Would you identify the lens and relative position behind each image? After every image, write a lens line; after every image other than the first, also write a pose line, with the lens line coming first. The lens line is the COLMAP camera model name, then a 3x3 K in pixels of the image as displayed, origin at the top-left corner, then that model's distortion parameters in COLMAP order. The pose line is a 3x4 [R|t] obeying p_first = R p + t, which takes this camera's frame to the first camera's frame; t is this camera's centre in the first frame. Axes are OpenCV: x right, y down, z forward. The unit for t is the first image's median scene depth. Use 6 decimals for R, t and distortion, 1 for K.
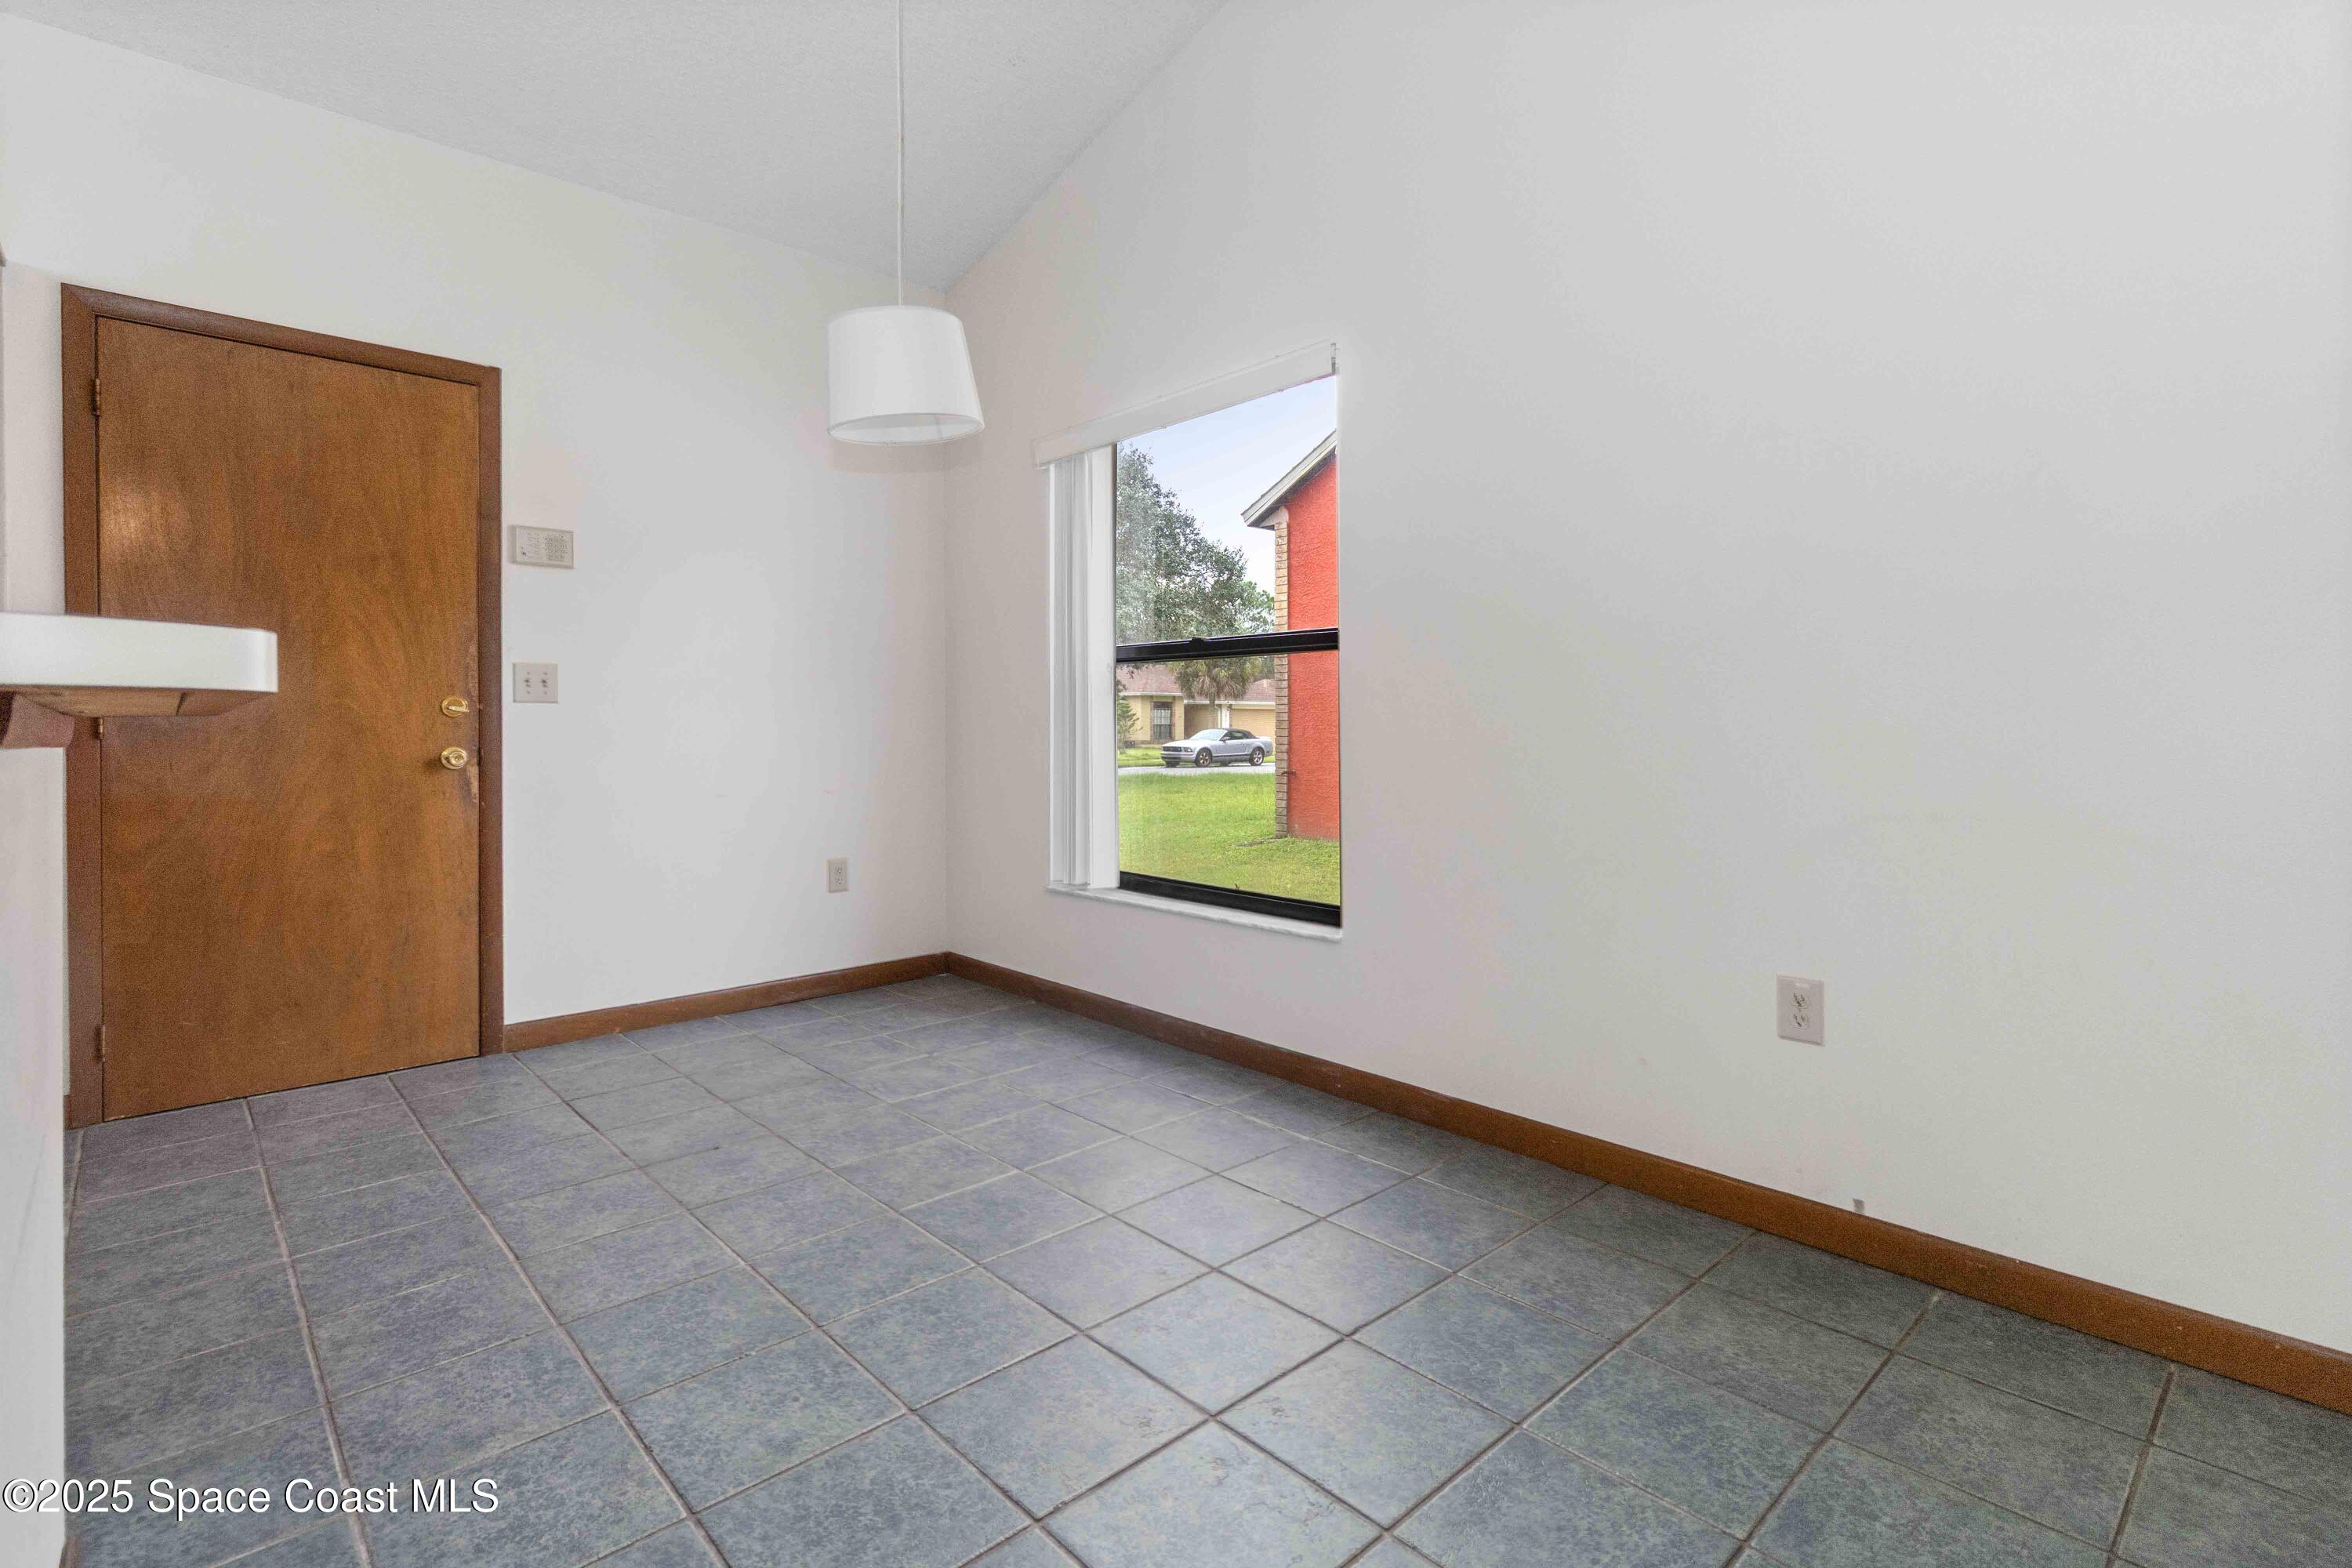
lens RADIAL K [[1094.6, 0, 1181.7], [0, 1094.6, 733.6], [0, 0, 1]] dist [0.000613, 0.000019]
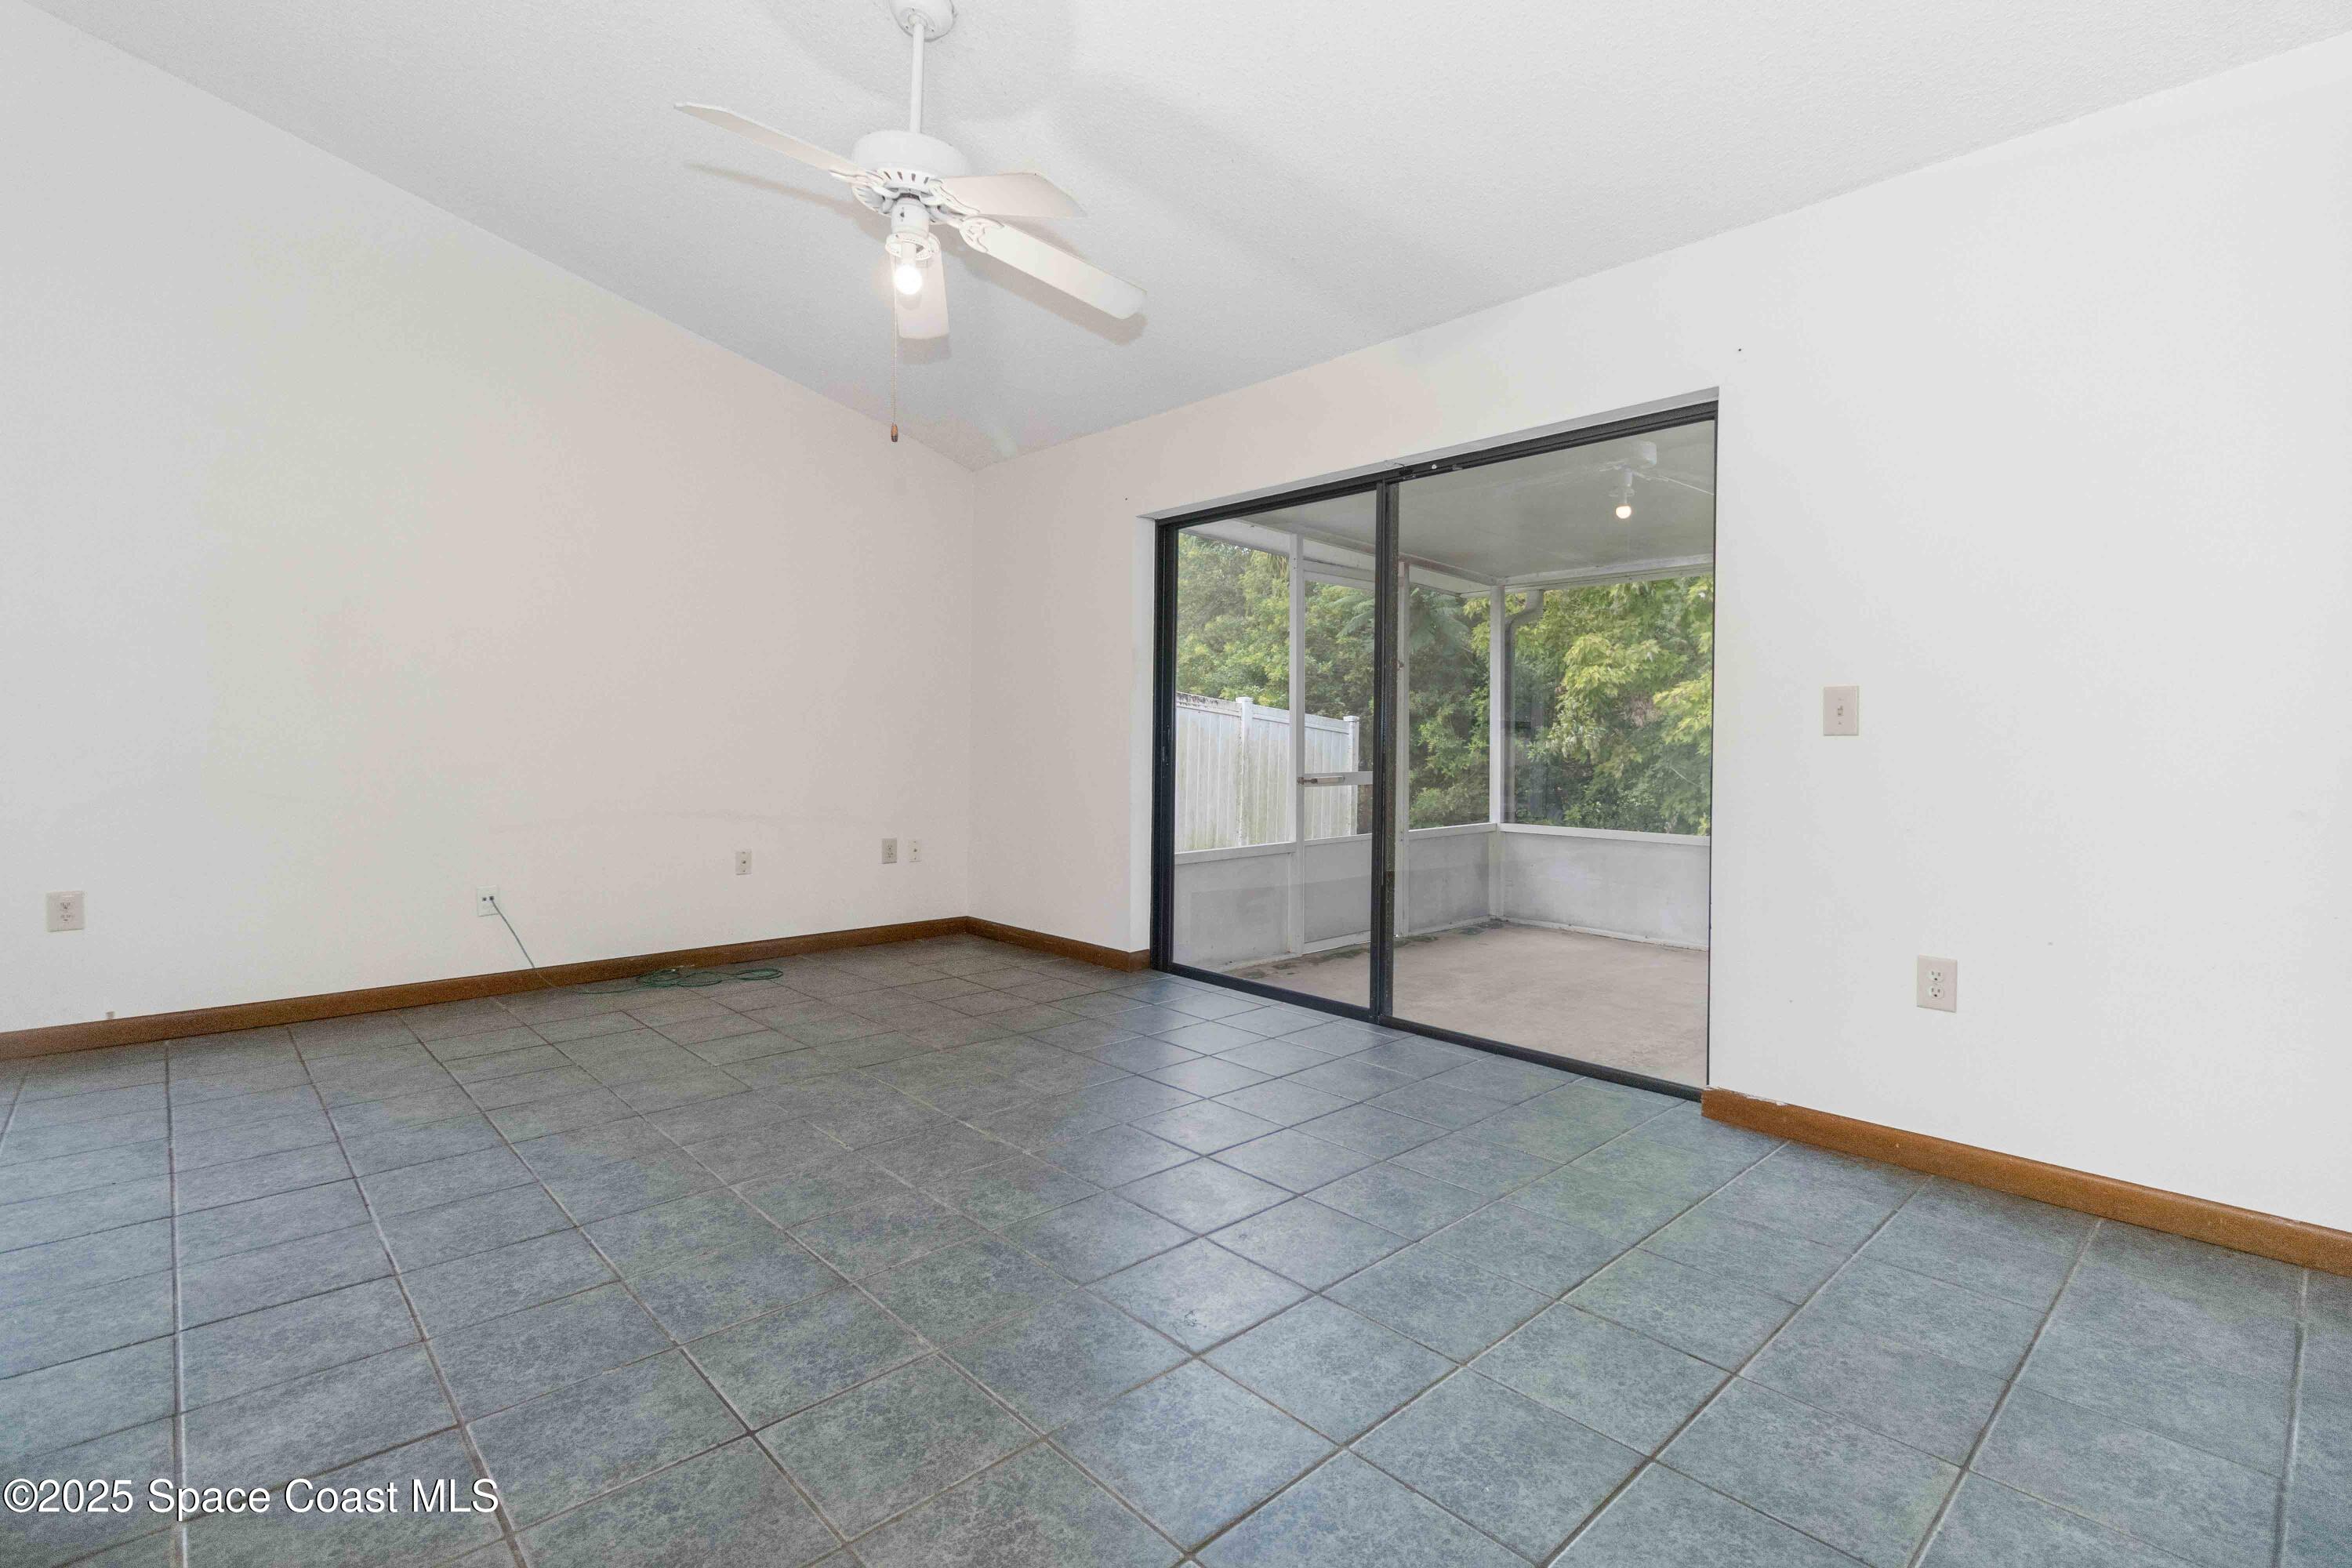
lens RADIAL K [[1094.6, 0, 1180.7], [0, 1094.6, 771.5], [0, 0, 1]] dist [0.000613, 0.000019]
pose [[-0.000026, -0.026821, 0.999640, -0.695420], [-0.002714, 0.999637, 0.026821, -0.005987], [-0.999996, -0.002712, -0.000099, -0.442778]]
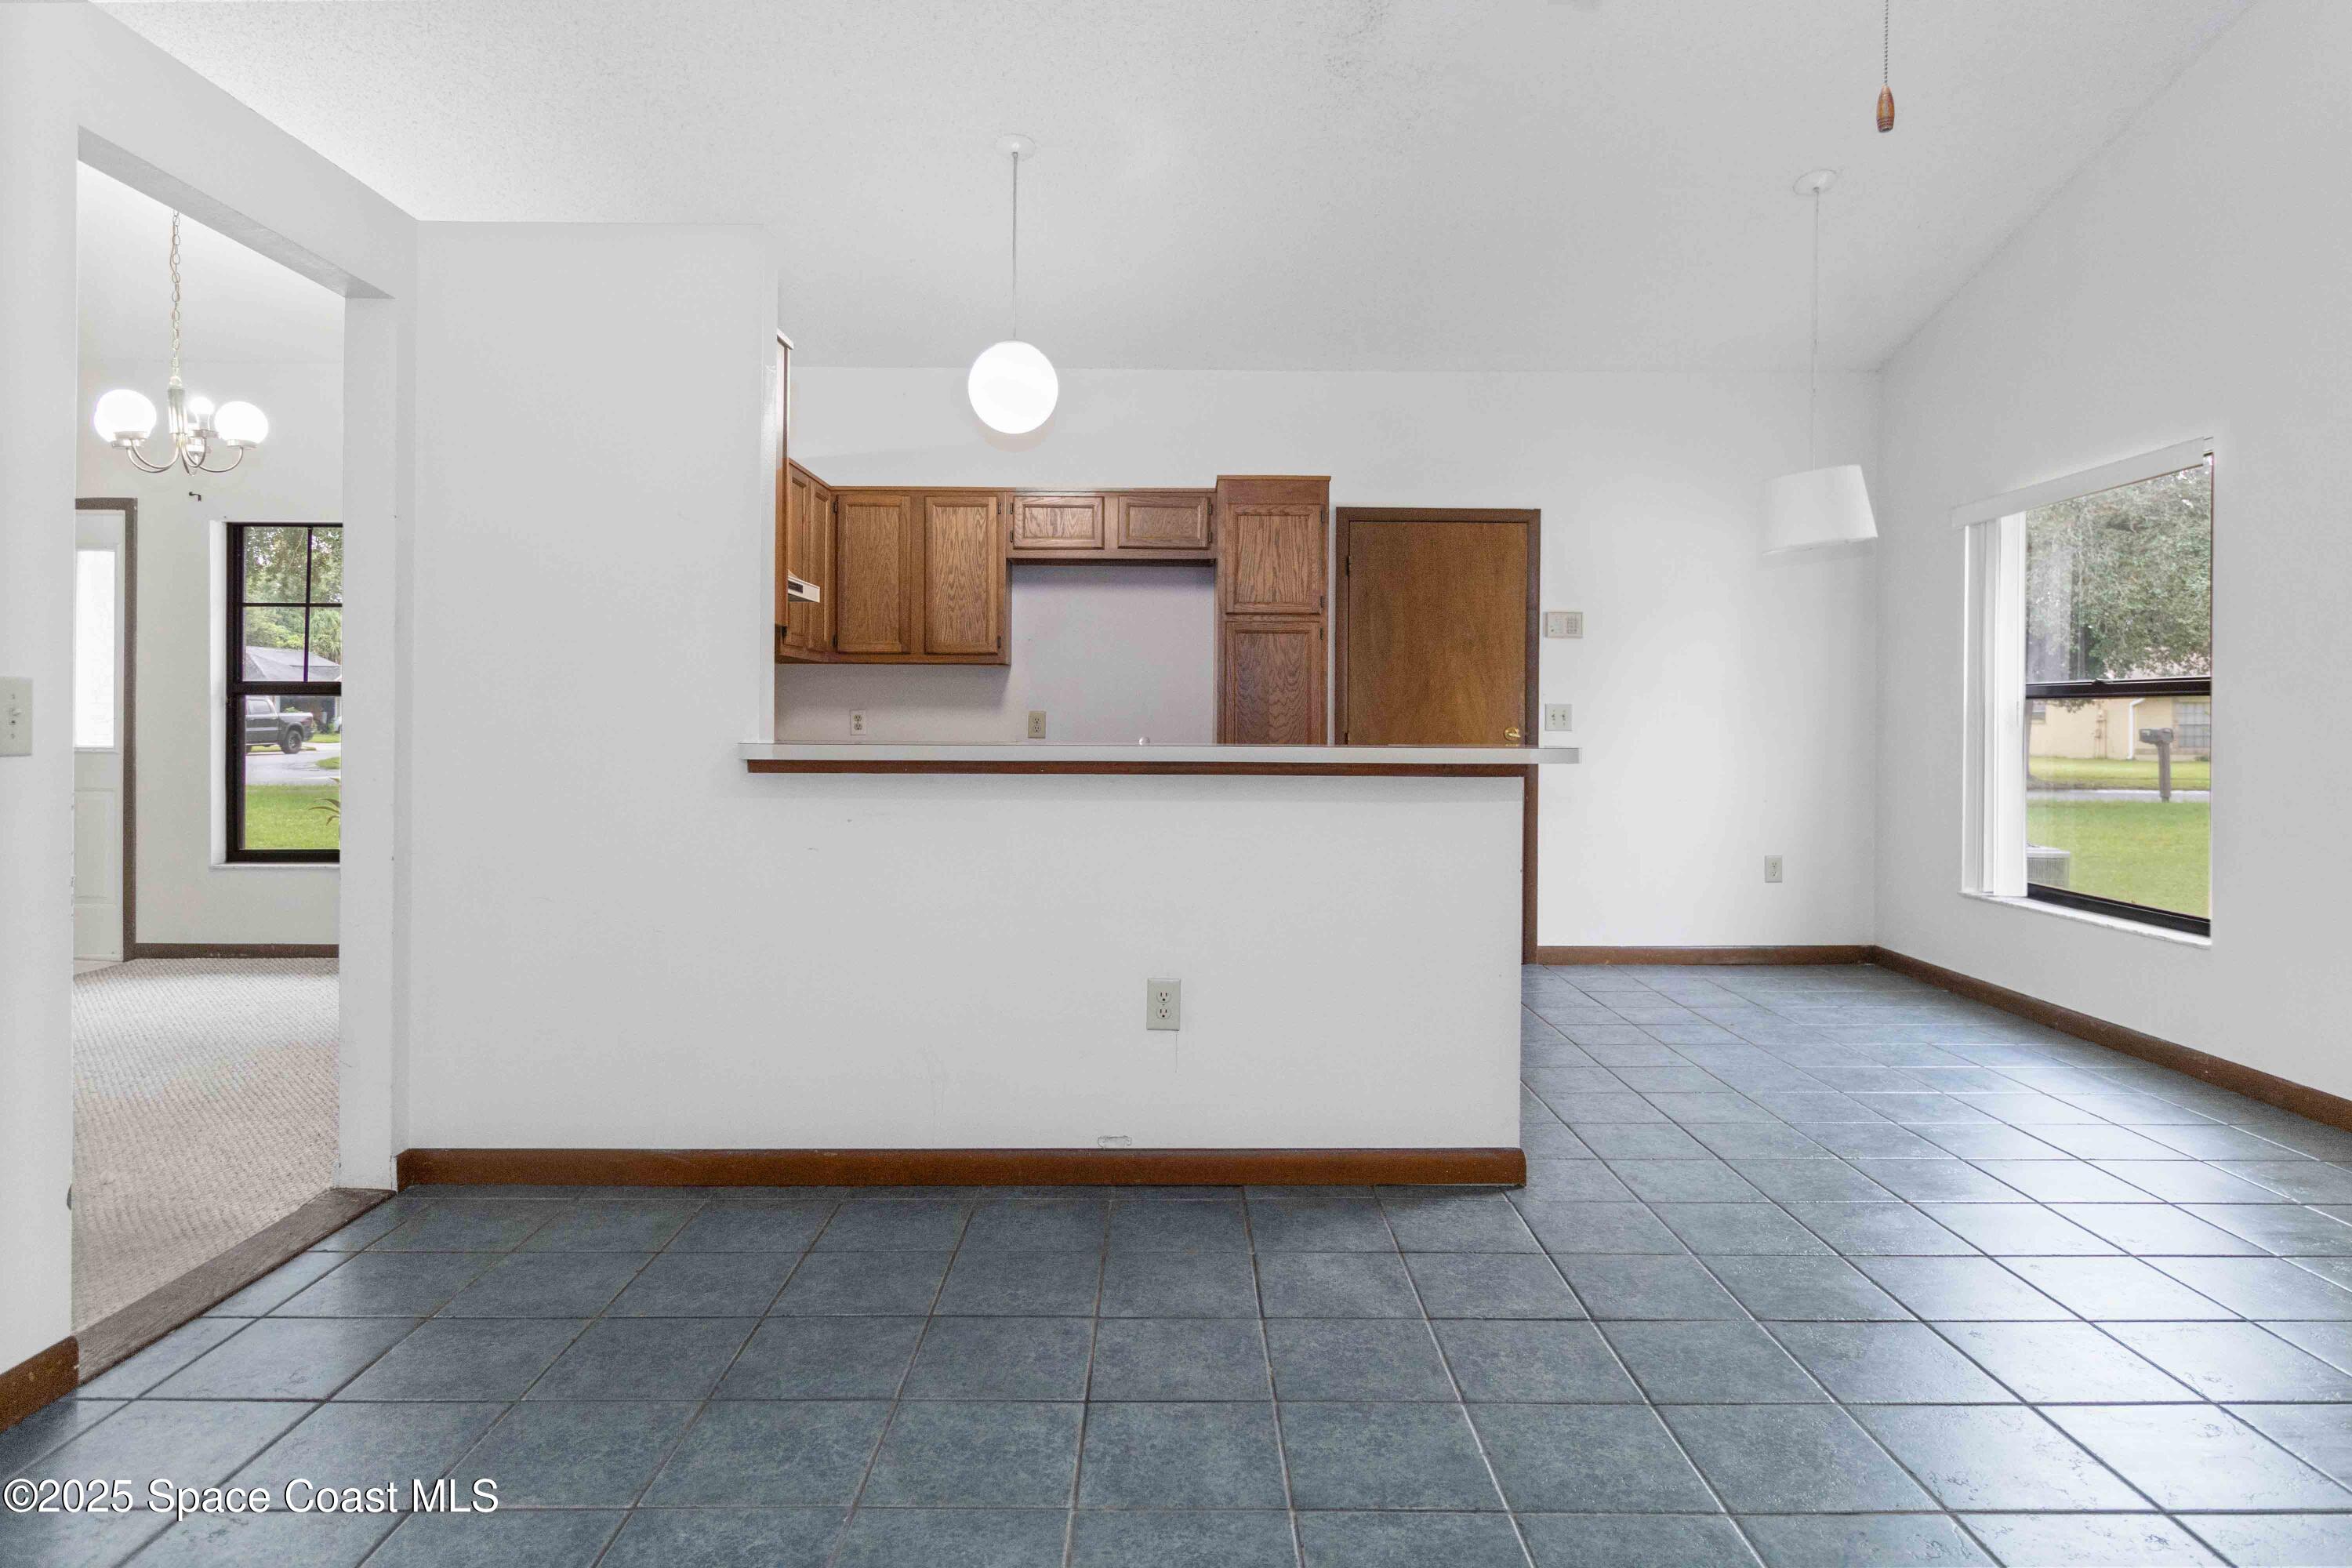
lens RADIAL K [[1354.1, 0, 1178.3], [0, 1354.1, 725.3], [0, 0, 1]] dist [0.007240, -0.000392]
pose [[0.736553, 0.008982, -0.676320, 0.278350], [-0.011192, 0.999937, 0.001091, -0.032838], [0.676287, 0.006766, 0.736607, -0.720016]]
